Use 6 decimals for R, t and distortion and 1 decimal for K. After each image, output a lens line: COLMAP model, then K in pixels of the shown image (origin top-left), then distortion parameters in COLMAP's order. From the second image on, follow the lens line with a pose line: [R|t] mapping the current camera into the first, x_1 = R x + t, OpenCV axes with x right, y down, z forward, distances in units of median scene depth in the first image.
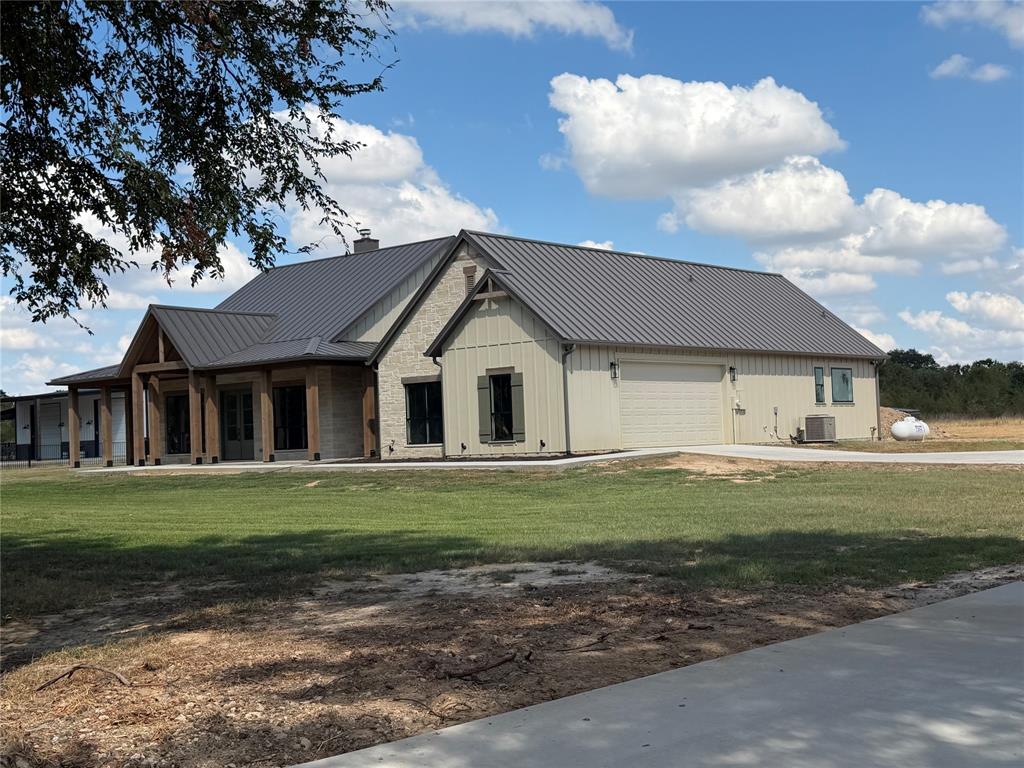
lens RADIAL K [[1316.5, 0, 504.8], [0, 1316.5, 389.2], [0, 0, 1]] dist [0.094219, 0.000000]
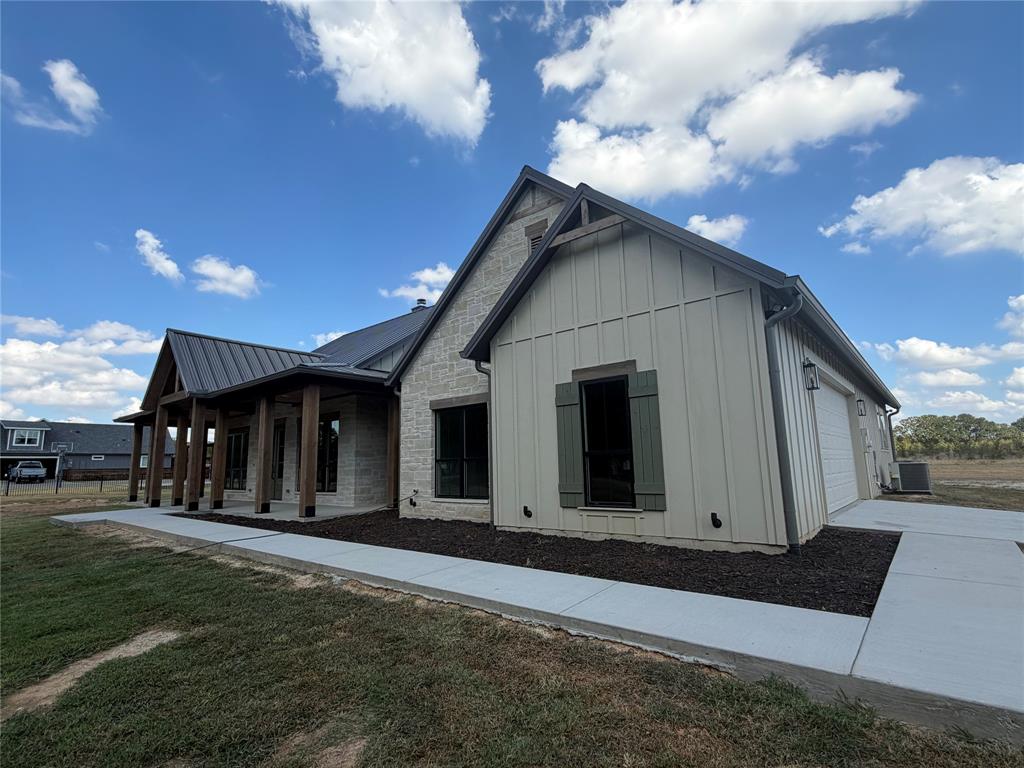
lens RADIAL K [[507.6, 0, 508.8], [0, 507.6, 384.8], [0, 0, 1]] dist [0.019624, 0.000462]
pose [[0.999800, 0.015898, 0.012154, -0.041559], [-0.014313, 0.992556, -0.120945, 0.015879], [-0.013987, 0.120747, 0.992585, 0.759542]]
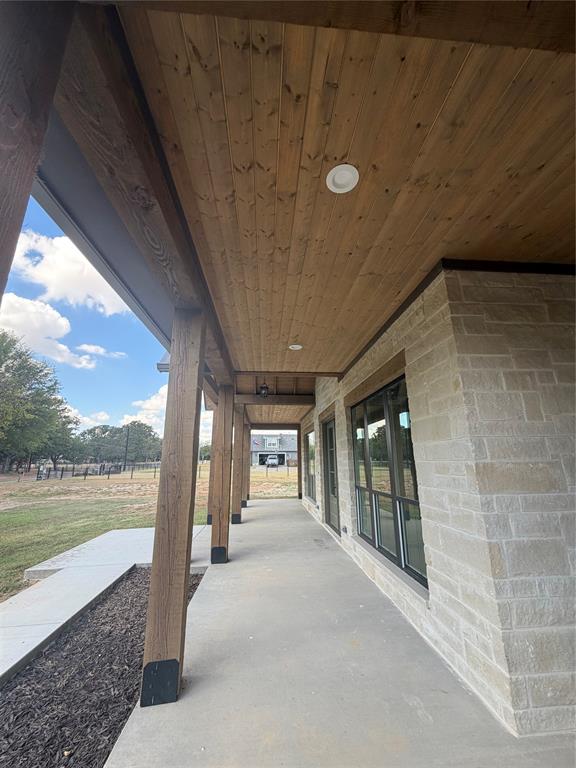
lens RADIAL K [[305.2, 0, 288.9], [0, 305.2, 381.7], [0, 0, 1]] dist [-0.000146, 0.000221]
pose [[0.720991, -0.146829, -0.677210, -0.105726], [0.010840, 0.979564, -0.200842, 0.015940], [0.692859, 0.137464, 0.707848, 0.977894]]
